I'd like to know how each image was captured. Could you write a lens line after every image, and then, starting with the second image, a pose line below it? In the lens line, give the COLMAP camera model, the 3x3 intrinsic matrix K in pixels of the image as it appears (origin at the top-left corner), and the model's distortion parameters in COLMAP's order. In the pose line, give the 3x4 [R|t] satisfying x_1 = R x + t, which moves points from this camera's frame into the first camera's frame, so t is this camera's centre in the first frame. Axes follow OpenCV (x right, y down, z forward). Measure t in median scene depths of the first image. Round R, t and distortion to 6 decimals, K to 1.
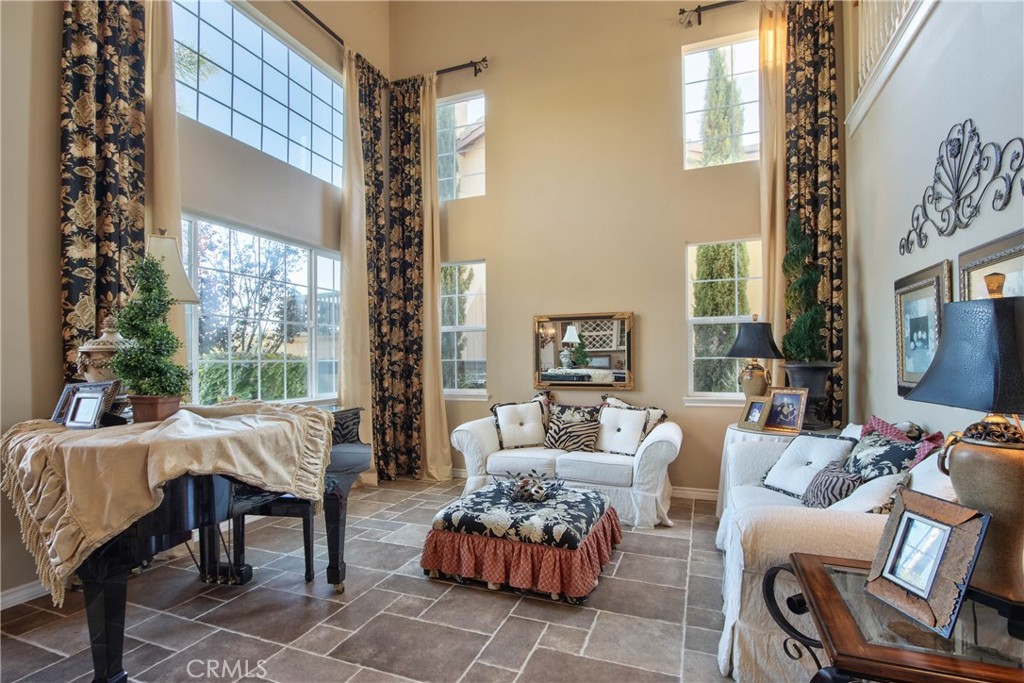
lens RADIAL K [[488.3, 0, 507.0], [0, 488.3, 355.2], [0, 0, 1]] dist [-0.015176, 0.000318]
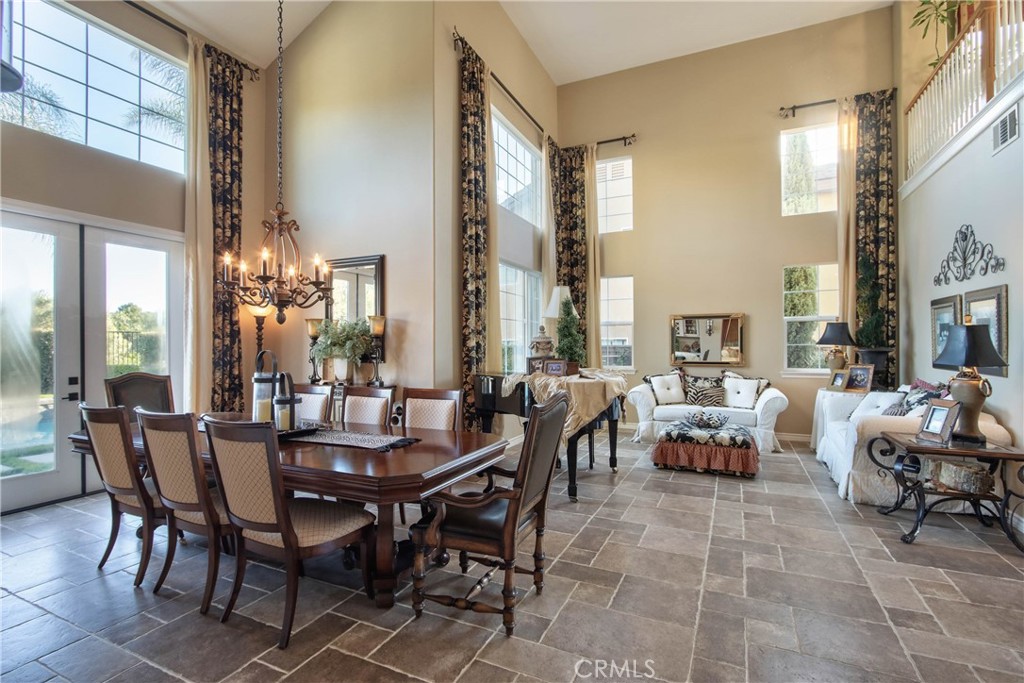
lens RADIAL K [[486.8, 0, 500.0], [0, 486.8, 340.1], [0, 0, 1]] dist [-0.015016, 0.000593]
pose [[0.998109, 0.002982, -0.061389, -0.442799], [-0.002871, 0.999994, 0.001898, -0.009565], [0.061395, -0.001719, 0.998112, -0.570826]]
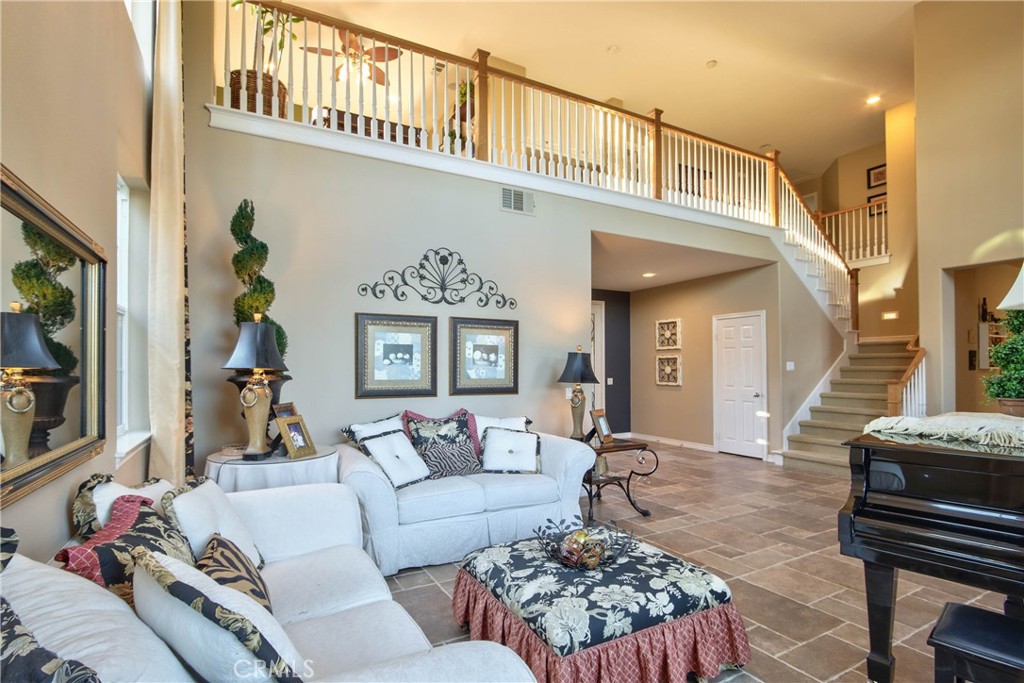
lens RADIAL K [[479.9, 0, 506.9], [0, 479.9, 364.6], [0, 0, 1]] dist [0.000216, 0.000252]
pose [[-0.771142, 0.015214, 0.636481, -0.256395], [0.003621, 0.999803, -0.019512, 0.012348], [-0.636653, -0.012742, -0.771046, 1.273228]]
